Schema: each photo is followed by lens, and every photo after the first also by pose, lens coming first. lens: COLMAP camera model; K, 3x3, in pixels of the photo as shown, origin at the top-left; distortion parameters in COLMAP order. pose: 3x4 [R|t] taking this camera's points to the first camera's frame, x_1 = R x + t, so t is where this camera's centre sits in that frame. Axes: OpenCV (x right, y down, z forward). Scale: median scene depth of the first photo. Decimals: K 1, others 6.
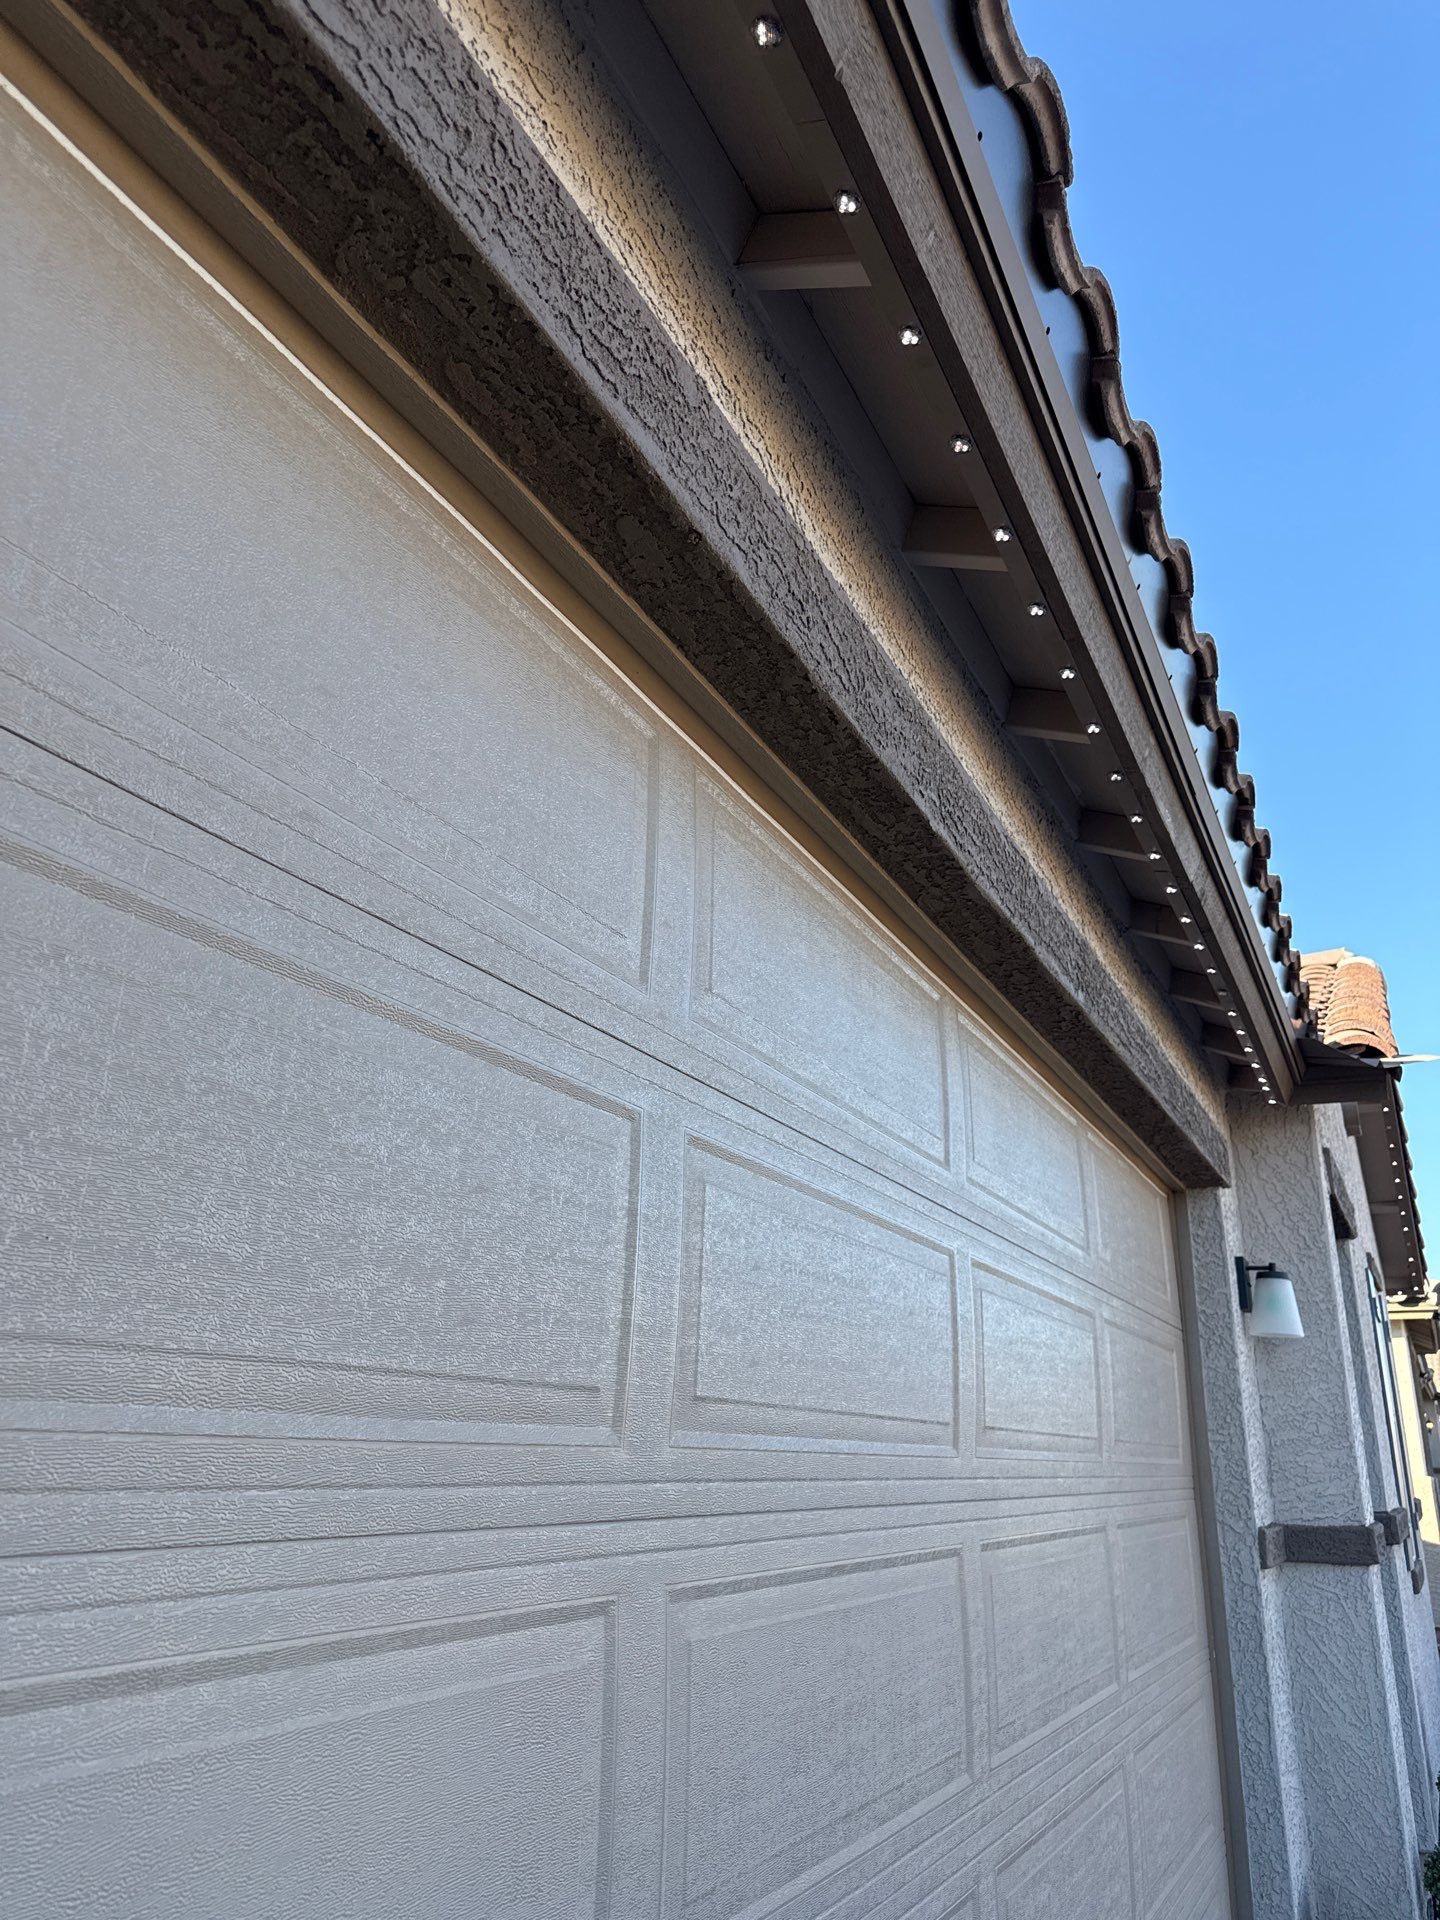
lens RADIAL K [[1355.9, 0, 720.0], [0, 1355.9, 960.0], [0, 0, 1]] dist [0.083287, -0.092309]
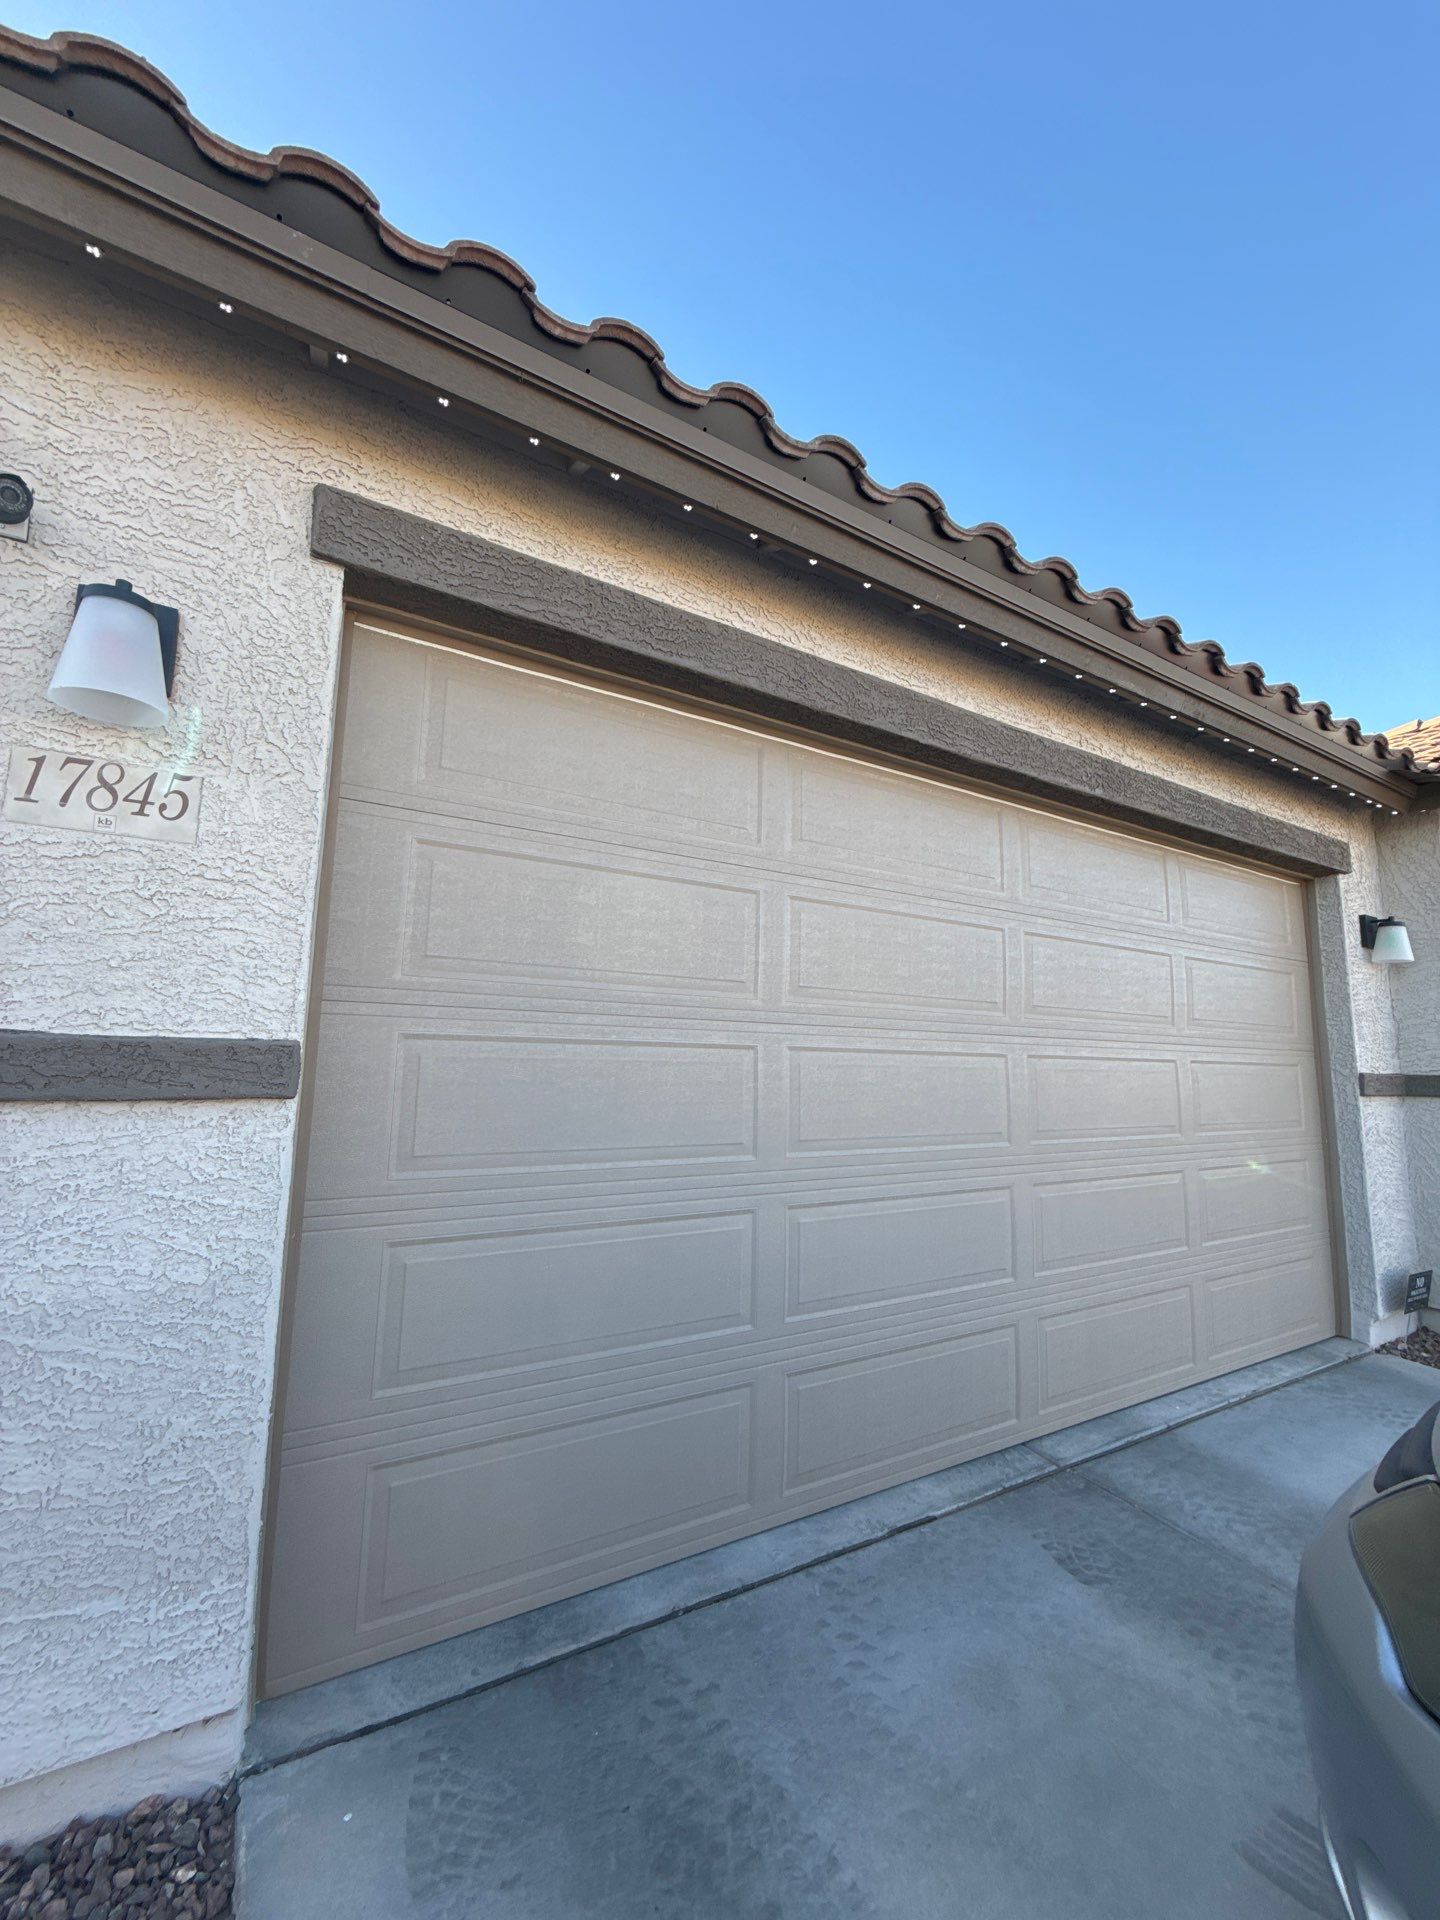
lens RADIAL K [[747.0, 0, 720.0], [0, 747.0, 960.0], [0, 0, 1]] dist [0.021168, -0.000034]
pose [[0.837949, -0.074779, -0.540601, 0.704199], [0.181799, 0.972239, 0.147308, 0.009094], [0.514578, -0.221717, 0.828282, -0.364447]]
